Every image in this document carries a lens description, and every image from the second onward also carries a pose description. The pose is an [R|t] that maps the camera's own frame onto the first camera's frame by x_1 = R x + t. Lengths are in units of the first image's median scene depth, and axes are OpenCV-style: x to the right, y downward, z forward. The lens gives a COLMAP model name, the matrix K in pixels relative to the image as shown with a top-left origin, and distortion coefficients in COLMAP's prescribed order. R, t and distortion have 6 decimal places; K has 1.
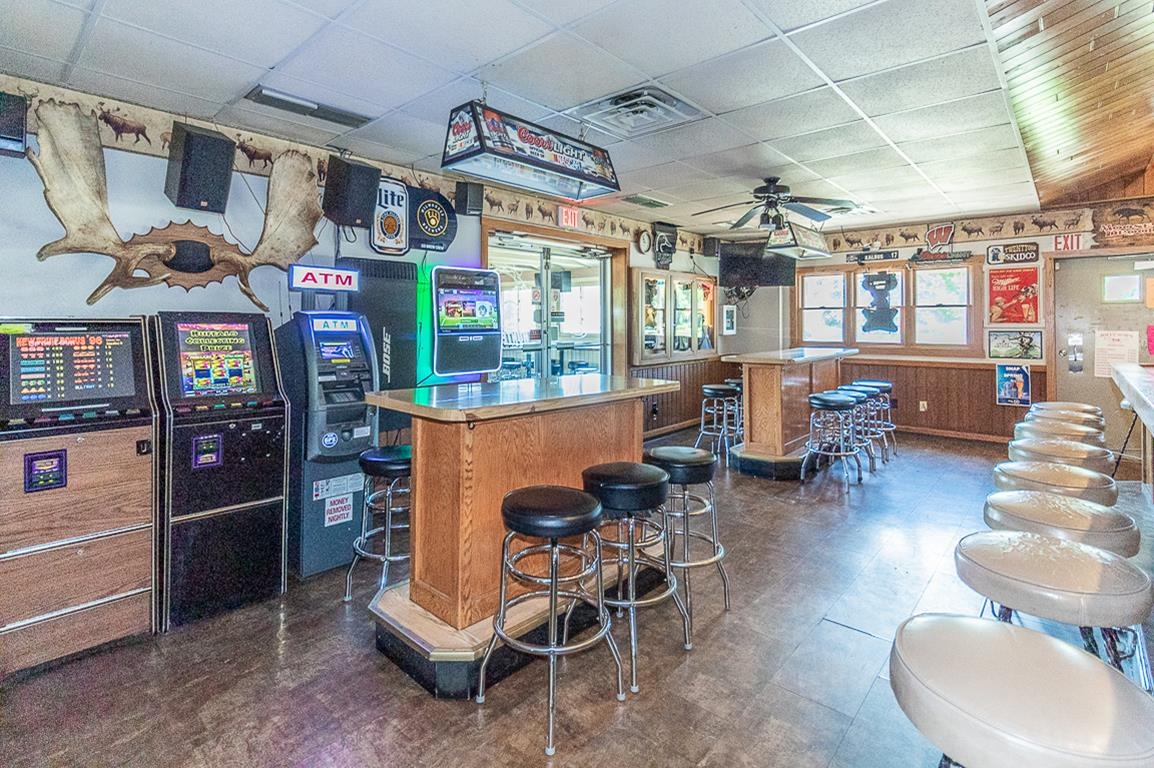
lens RADIAL K [[553.6, 0, 578.1], [0, 553.6, 320.0], [0, 0, 1]] dist [0.000278, 0.000632]
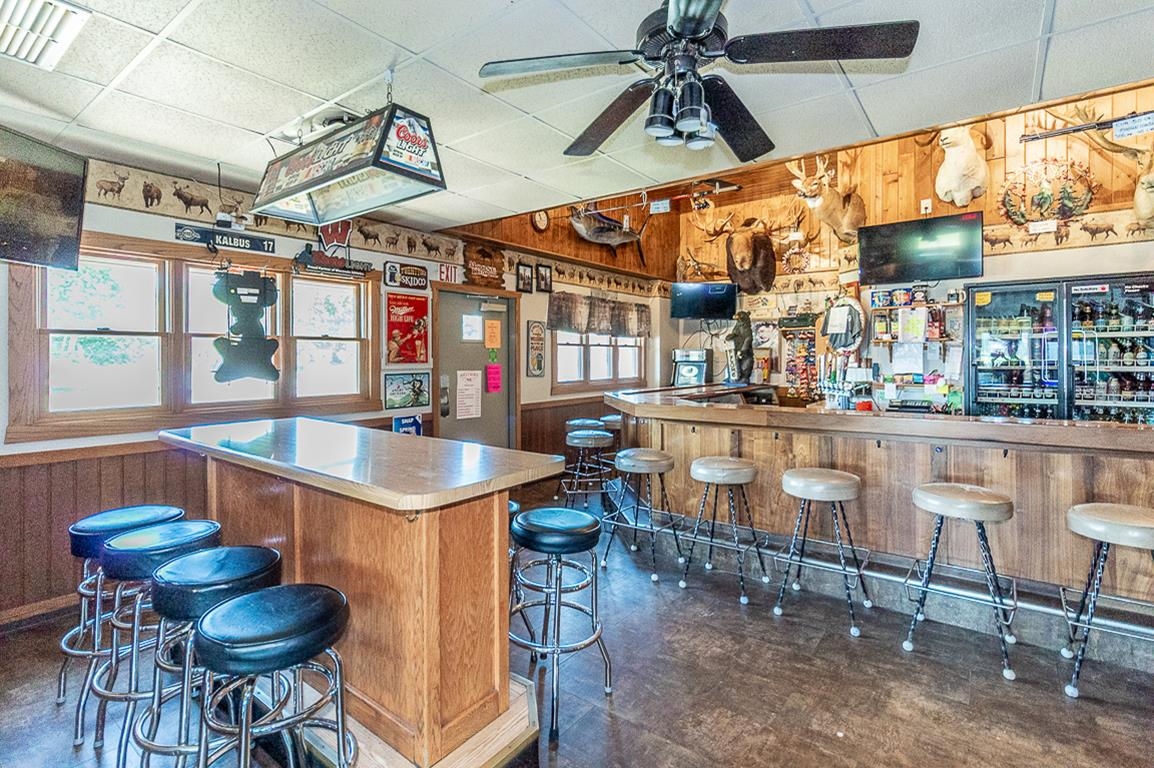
lens RADIAL K [[553.2, 0, 553.1], [0, 553.2, 355.5], [0, 0, 1]] dist [0.001397, 0.000335]
pose [[-0.064906, 0.002625, 0.997888, -0.022639], [-0.007318, 0.999968, -0.003106, -0.004758], [-0.997865, -0.007504, -0.064885, 0.844446]]
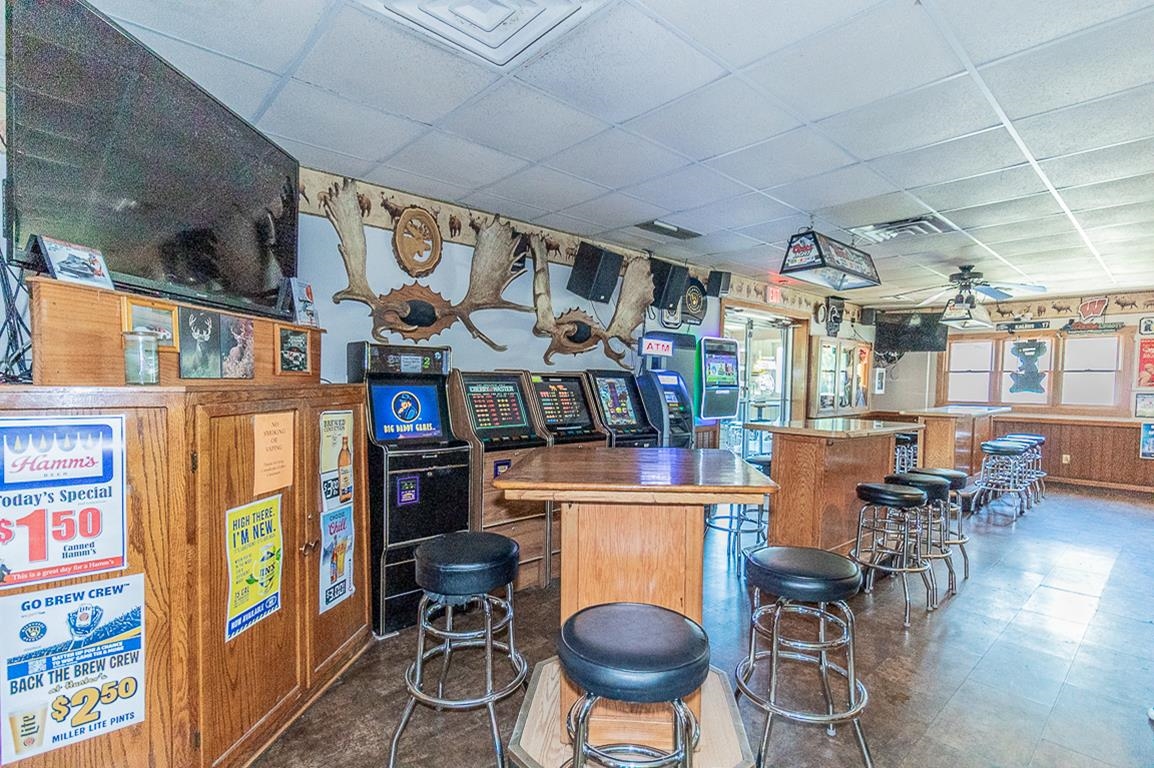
lens RADIAL K [[552.3, 0, 582.0], [0, 552.3, 411.3], [0, 0, 1]] dist [-0.002444, -0.000131]
pose [[0.994609, 0.018538, -0.102029, -0.279704], [-0.012707, 0.998264, 0.057506, 0.005869], [0.102918, -0.055900, 0.993118, -0.246040]]
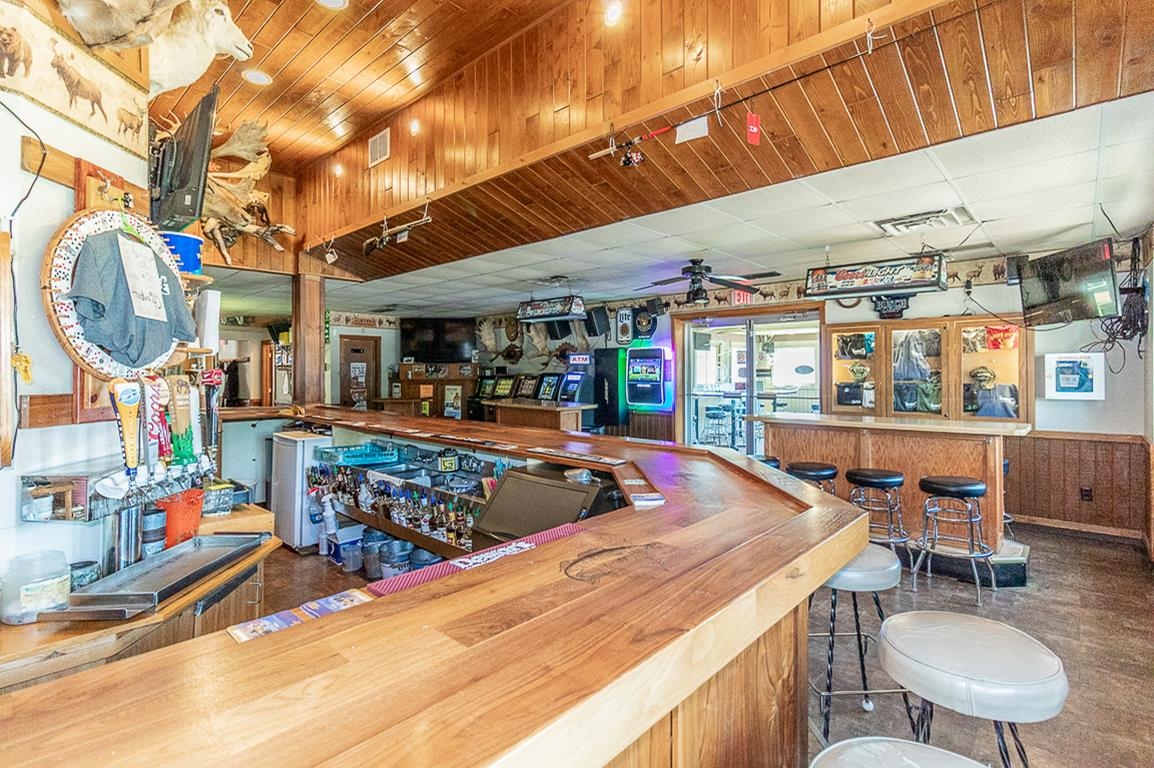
lens RADIAL K [[533.6, 0, 570.4], [0, 533.6, 370.0], [0, 0, 1]] dist [0.003229, 0.001125]
pose [[-0.019976, -0.000749, -0.999800, 1.130931], [0.005630, 0.999984, -0.000861, -0.013088], [0.999785, -0.005646, -0.019971, 0.562748]]
